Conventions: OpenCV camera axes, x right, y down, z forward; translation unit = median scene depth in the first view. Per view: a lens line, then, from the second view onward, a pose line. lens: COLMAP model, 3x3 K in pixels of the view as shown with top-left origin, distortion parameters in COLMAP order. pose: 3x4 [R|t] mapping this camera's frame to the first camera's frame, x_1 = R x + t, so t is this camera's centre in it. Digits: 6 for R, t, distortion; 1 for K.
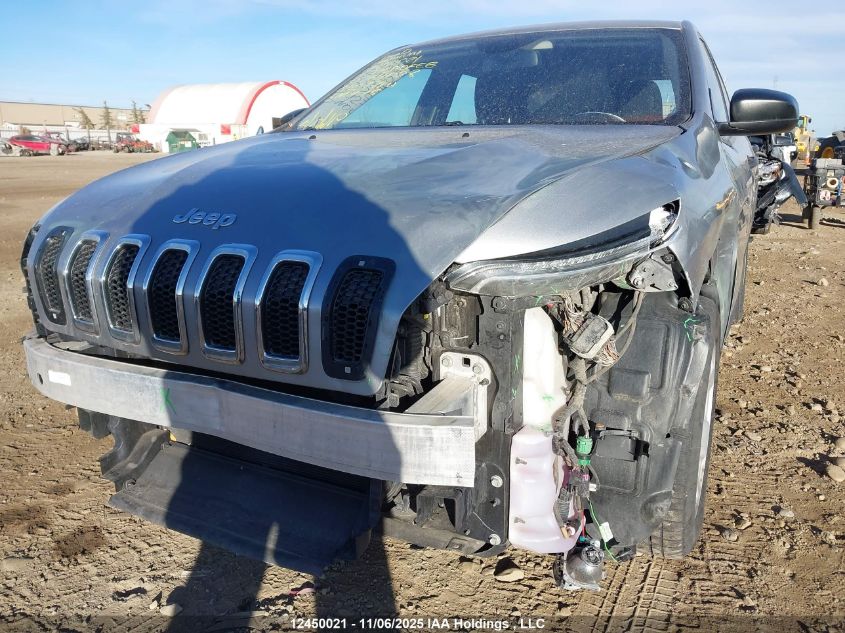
lens RADIAL K [[668.1, 0, 422.5], [0, 668.1, 316.3], [0, 0, 1]] dist [0.020273, -0.015671]
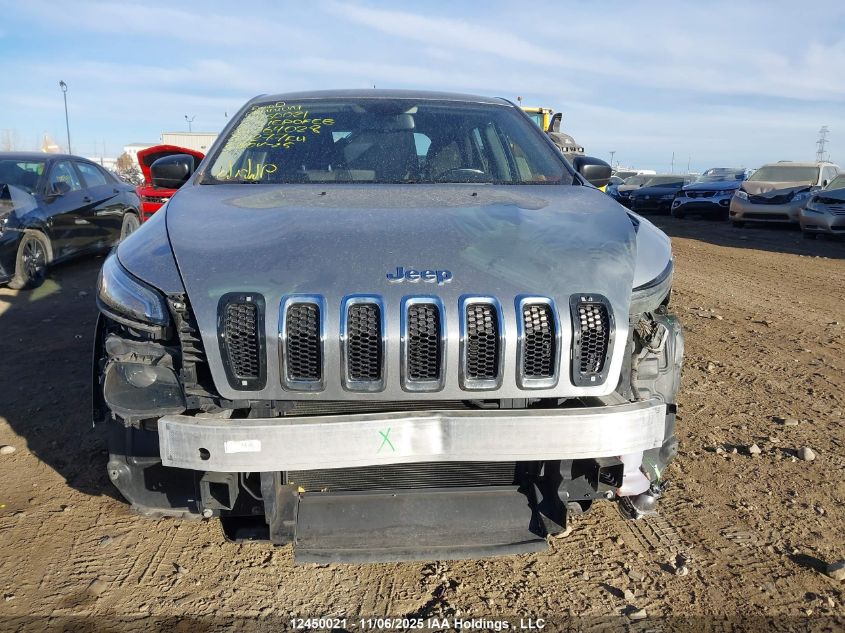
lens RADIAL K [[668.1, 0, 422.1], [0, 668.1, 317.3], [0, 0, 1]] dist [0.020273, -0.015671]
pose [[0.841337, -0.102781, 0.530649, -0.847827], [0.123236, 0.992372, -0.003175, -0.061728], [-0.526275, 0.068066, 0.847586, 0.024273]]
